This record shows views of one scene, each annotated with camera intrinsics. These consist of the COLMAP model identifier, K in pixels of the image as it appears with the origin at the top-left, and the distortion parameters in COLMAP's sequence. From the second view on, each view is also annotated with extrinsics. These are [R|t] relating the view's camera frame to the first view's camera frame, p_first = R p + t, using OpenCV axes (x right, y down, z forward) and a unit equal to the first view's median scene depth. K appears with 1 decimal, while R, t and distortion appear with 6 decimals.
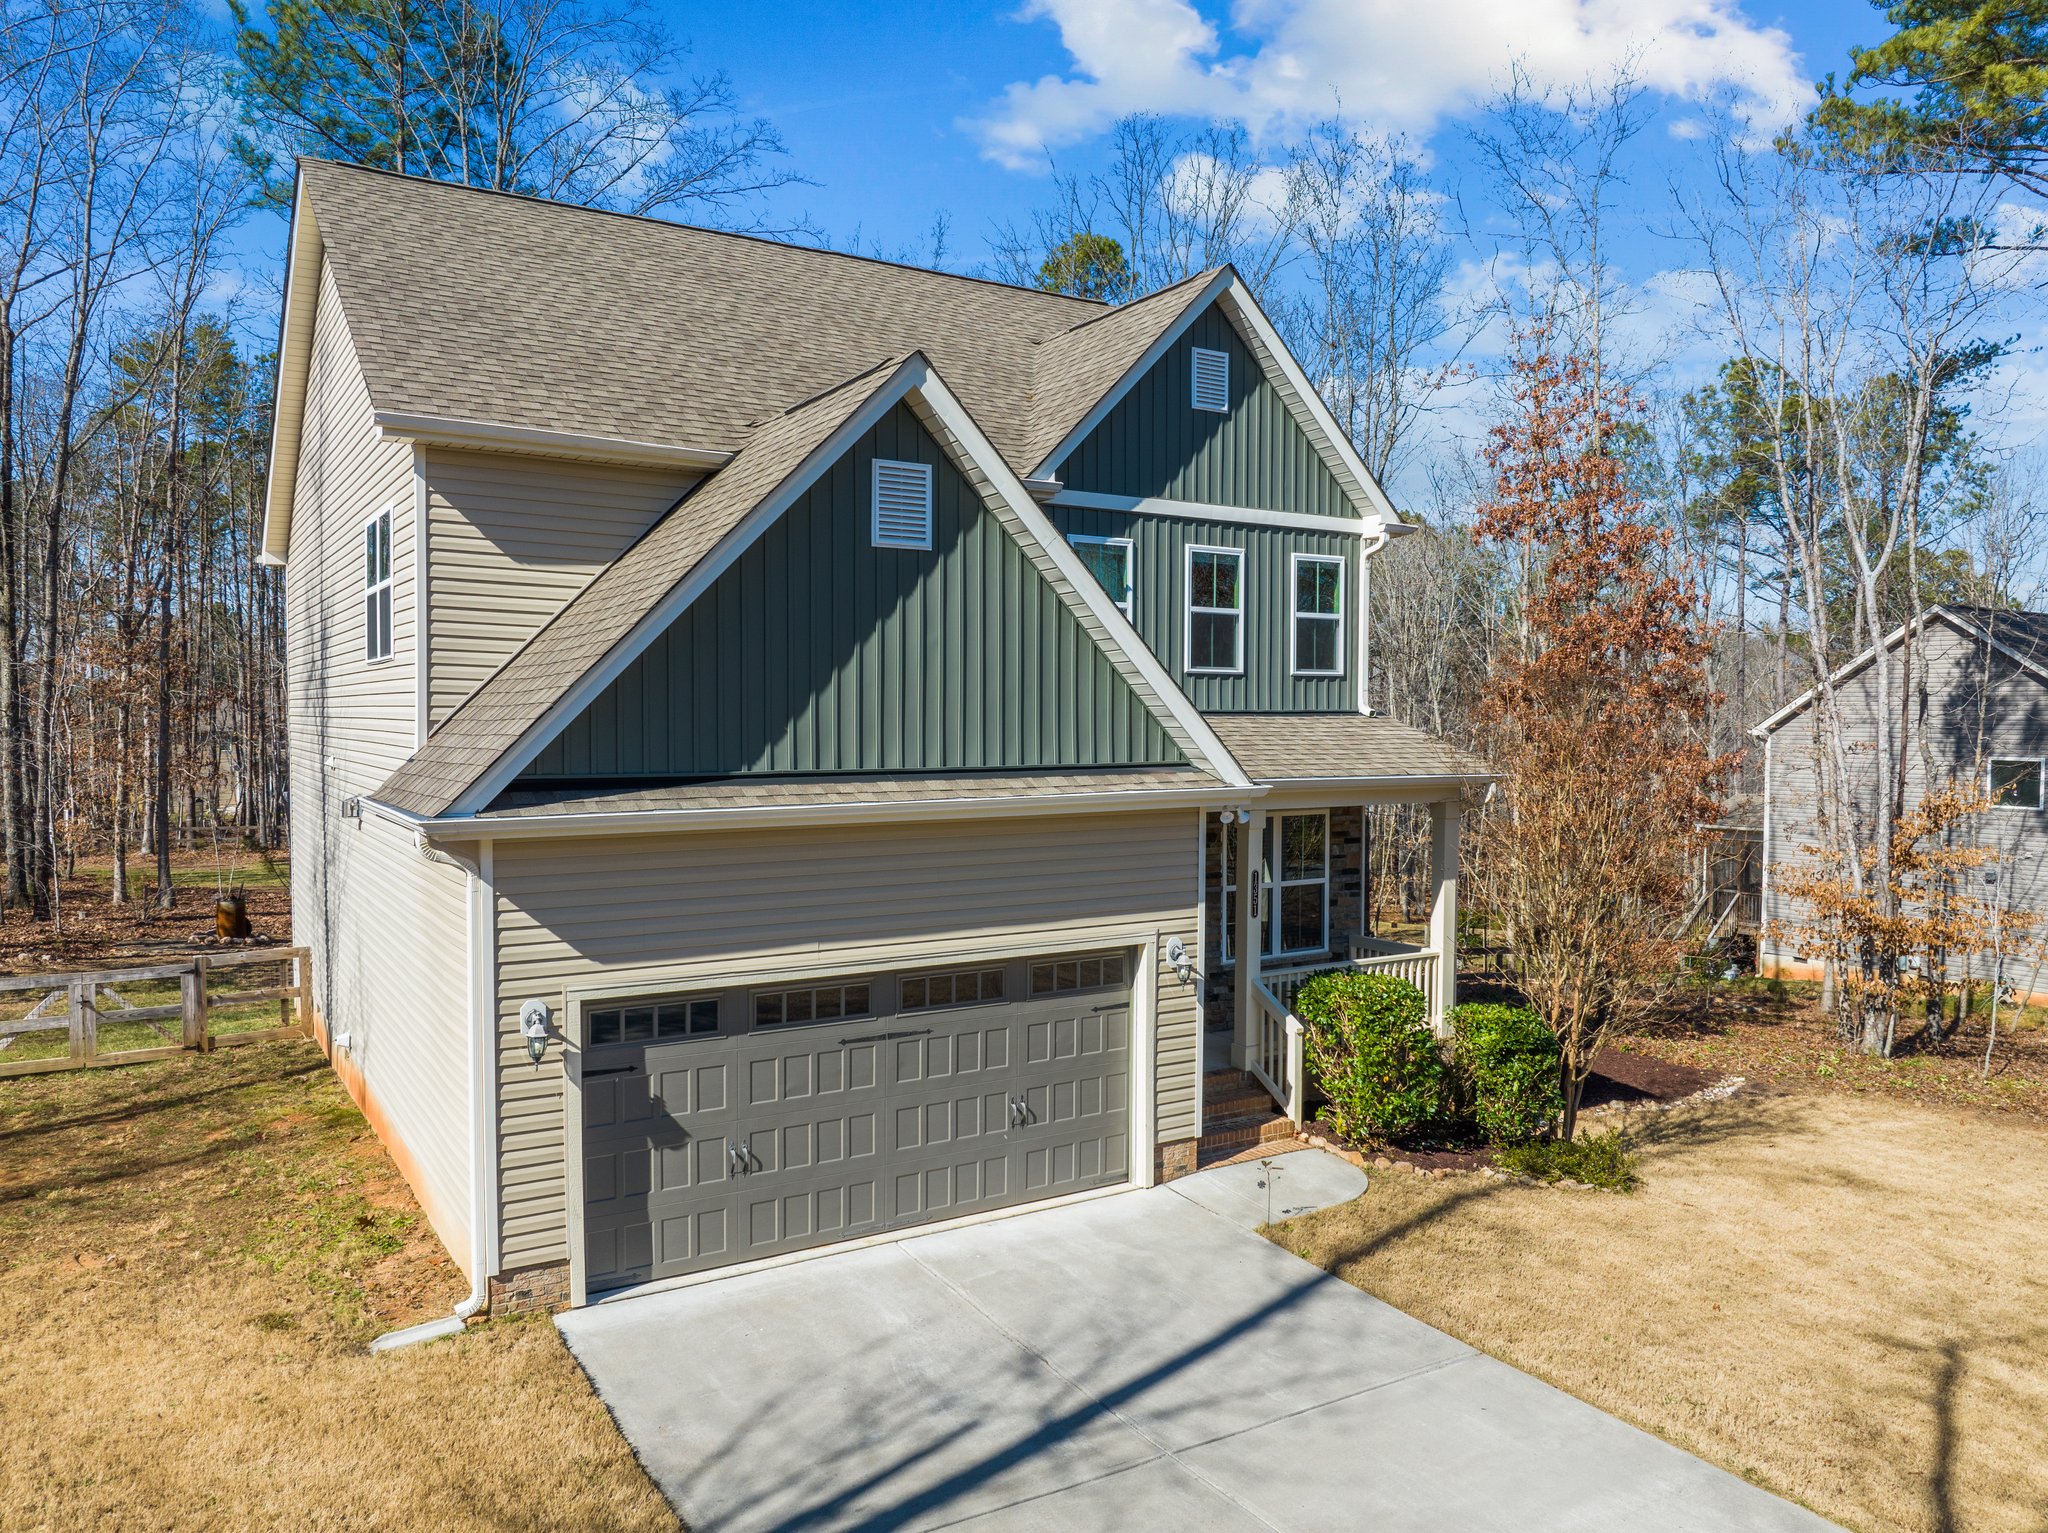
lens RADIAL K [[1442.5, 0, 1019.8], [0, 1442.5, 757.8], [0, 0, 1]] dist [-0.033410, -0.002297]
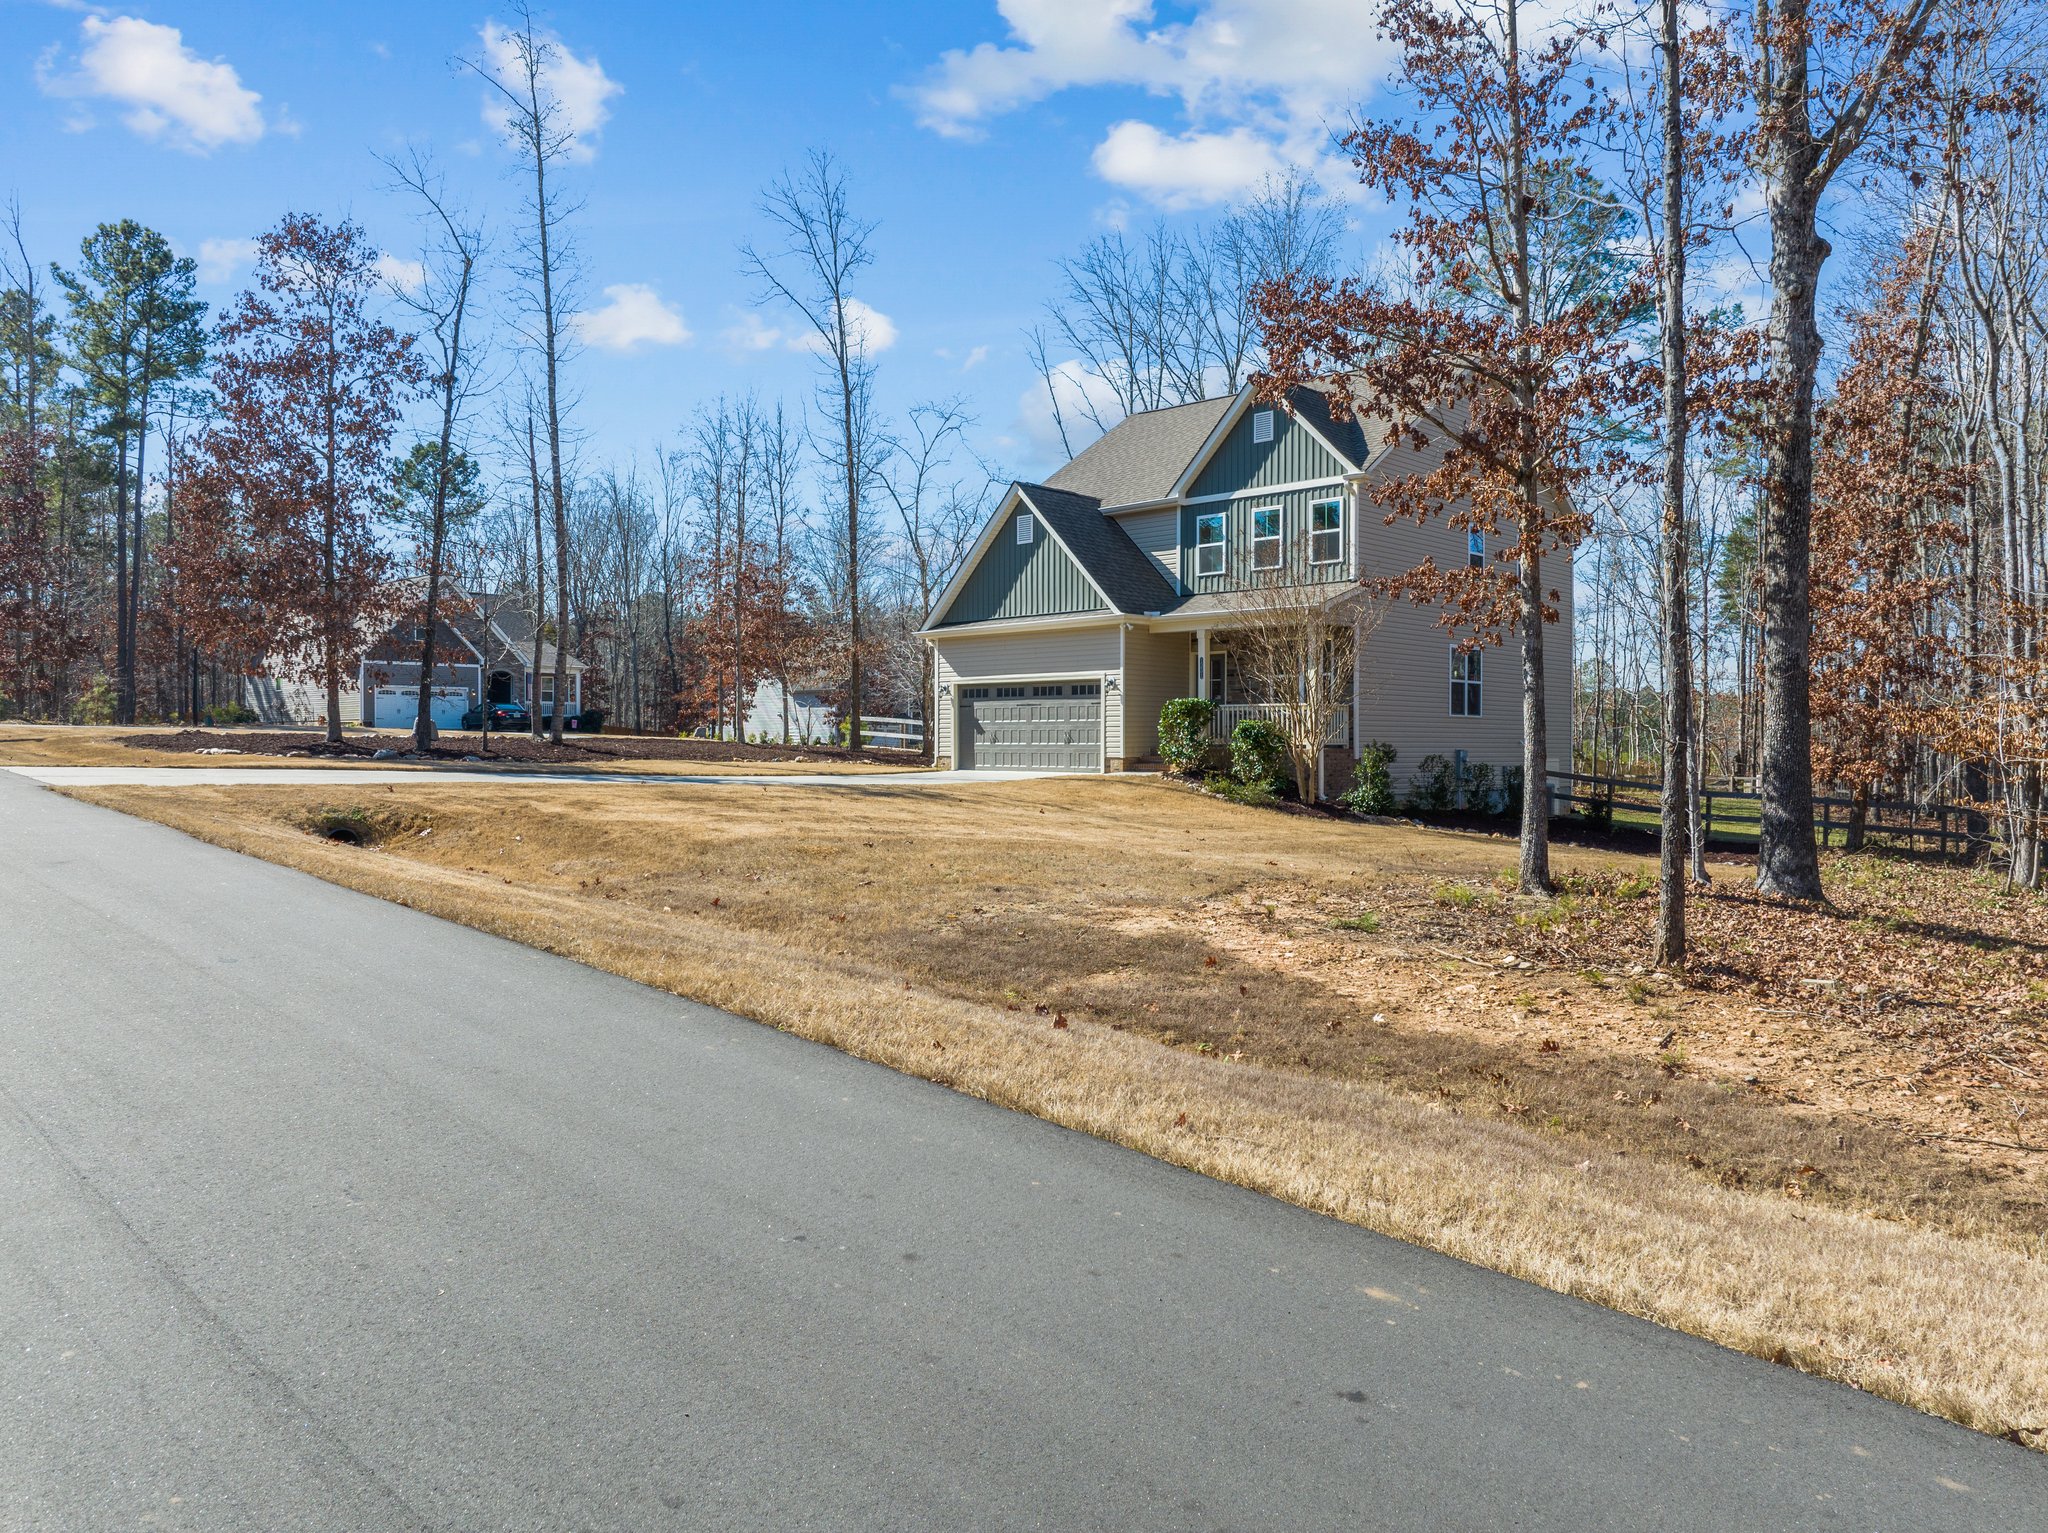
lens RADIAL K [[1442.5, 0, 1005.5], [0, 1442.5, 771.5], [0, 0, 1]] dist [-0.033410, -0.002297]
pose [[0.231077, 0.014704, -0.972824, 2.239725], [-0.032692, 0.999439, 0.007341, 0.246293], [0.972386, 0.030108, 0.231428, 0.201415]]
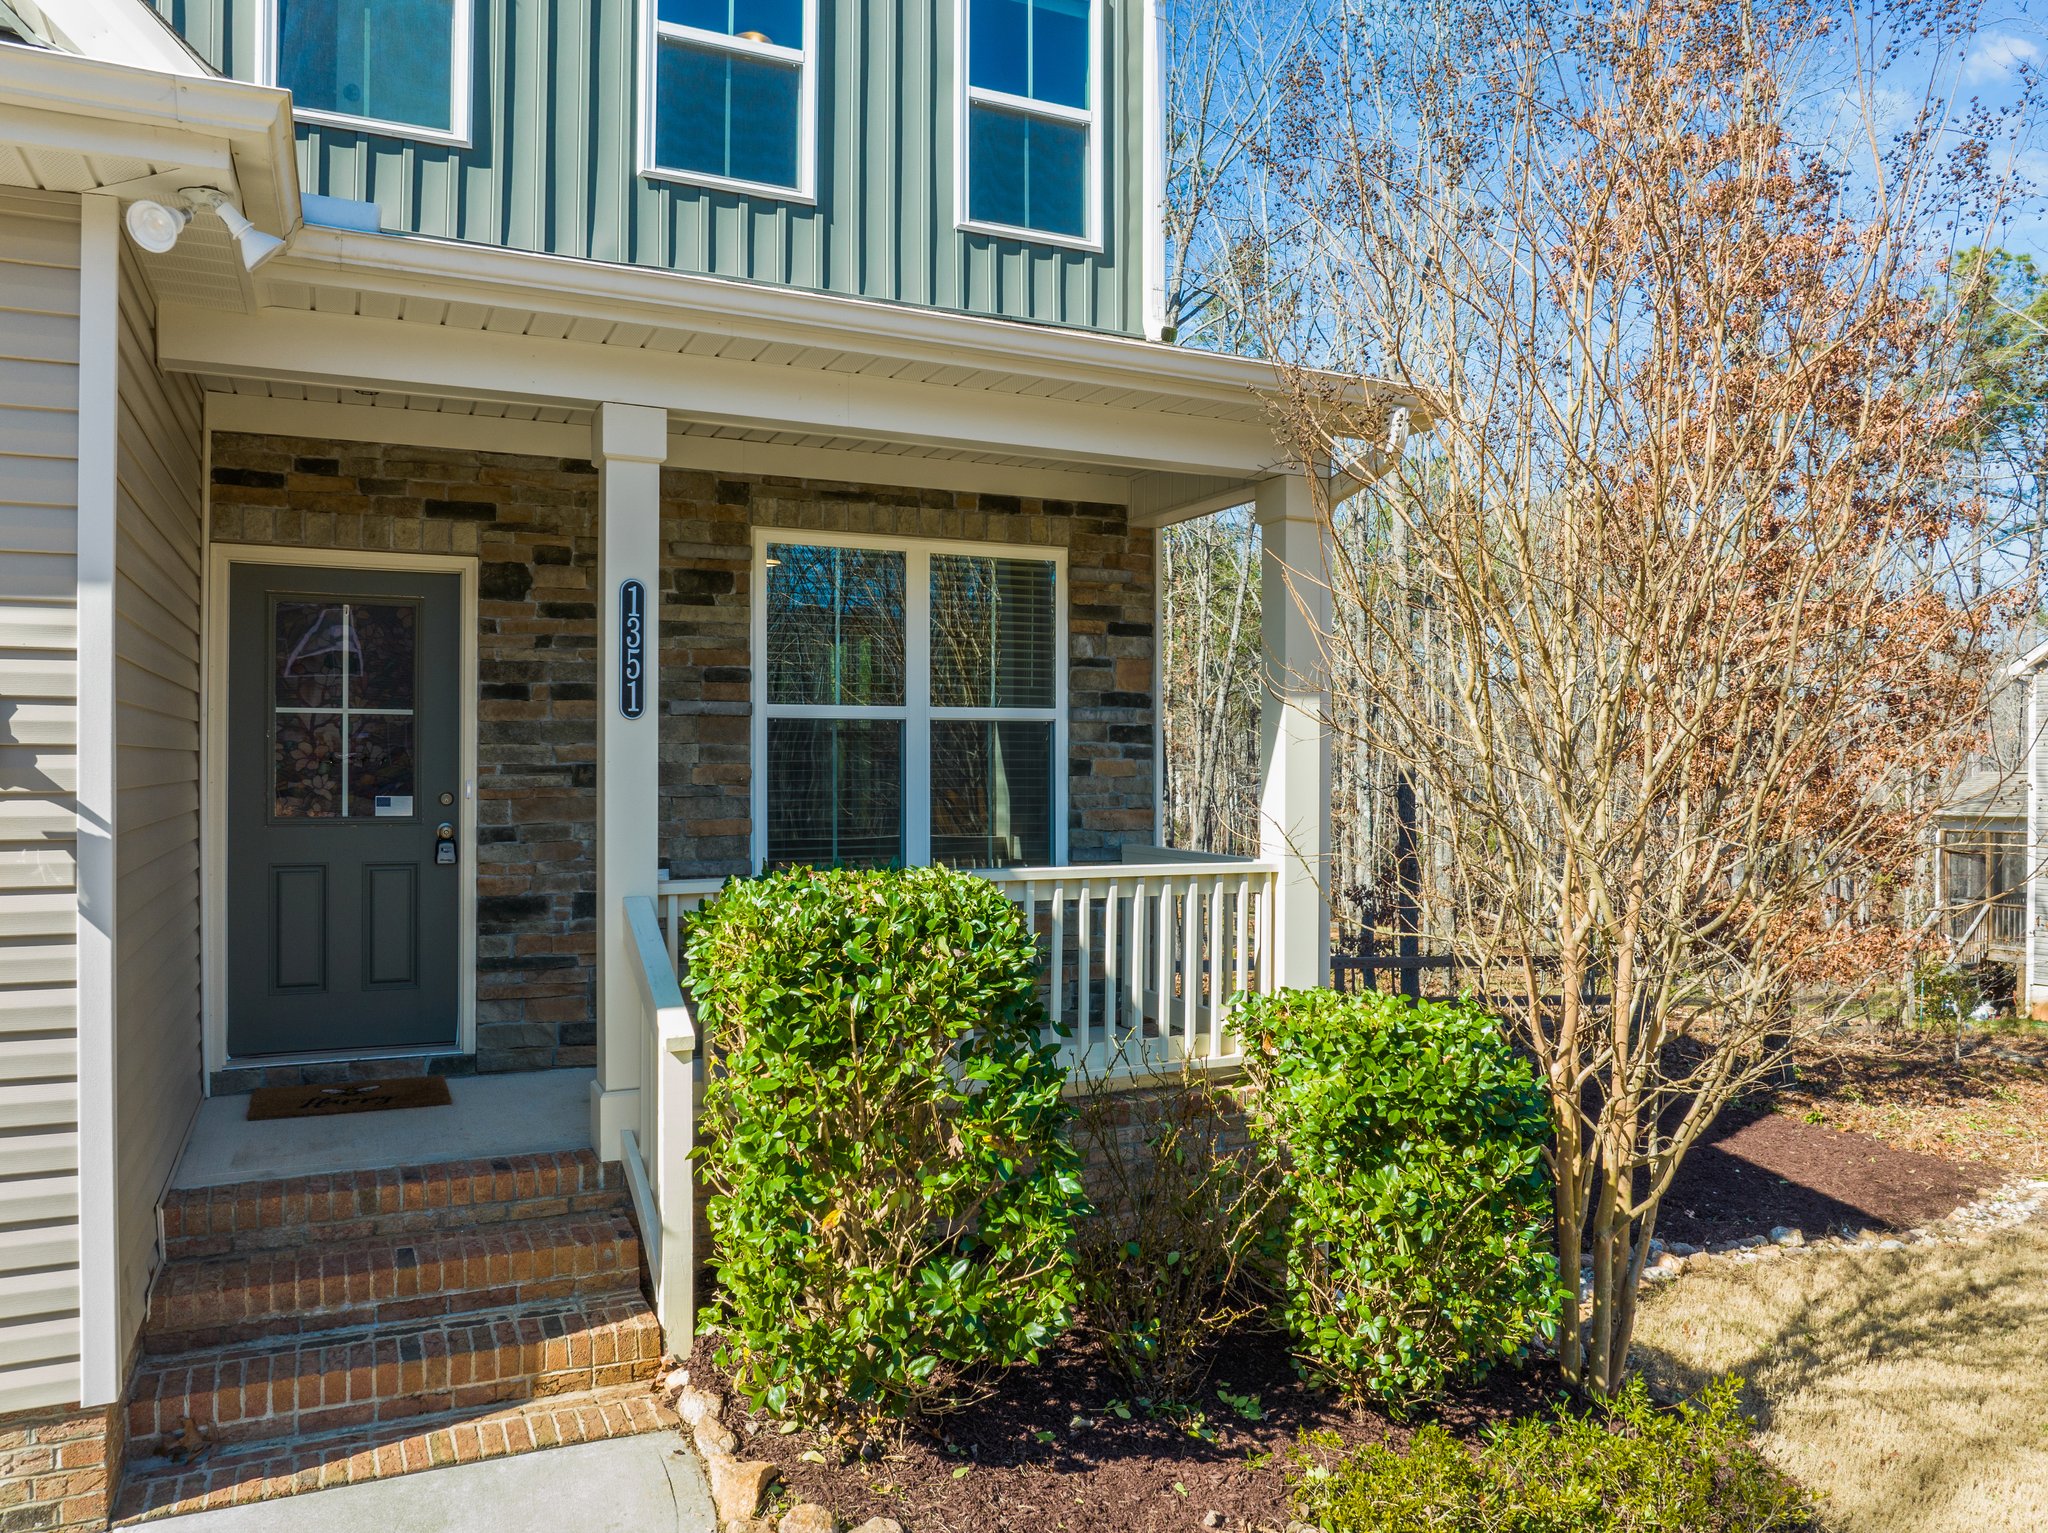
lens RADIAL K [[1442.5, 0, 1025.4], [0, 1442.5, 766.9], [0, 0, 1]] dist [-0.033410, -0.002297]
pose [[0.993236, -0.000303, -0.116110, 0.296574], [-0.002688, 0.999669, -0.025603, 0.131276], [0.116079, 0.025742, 0.992906, 0.665912]]
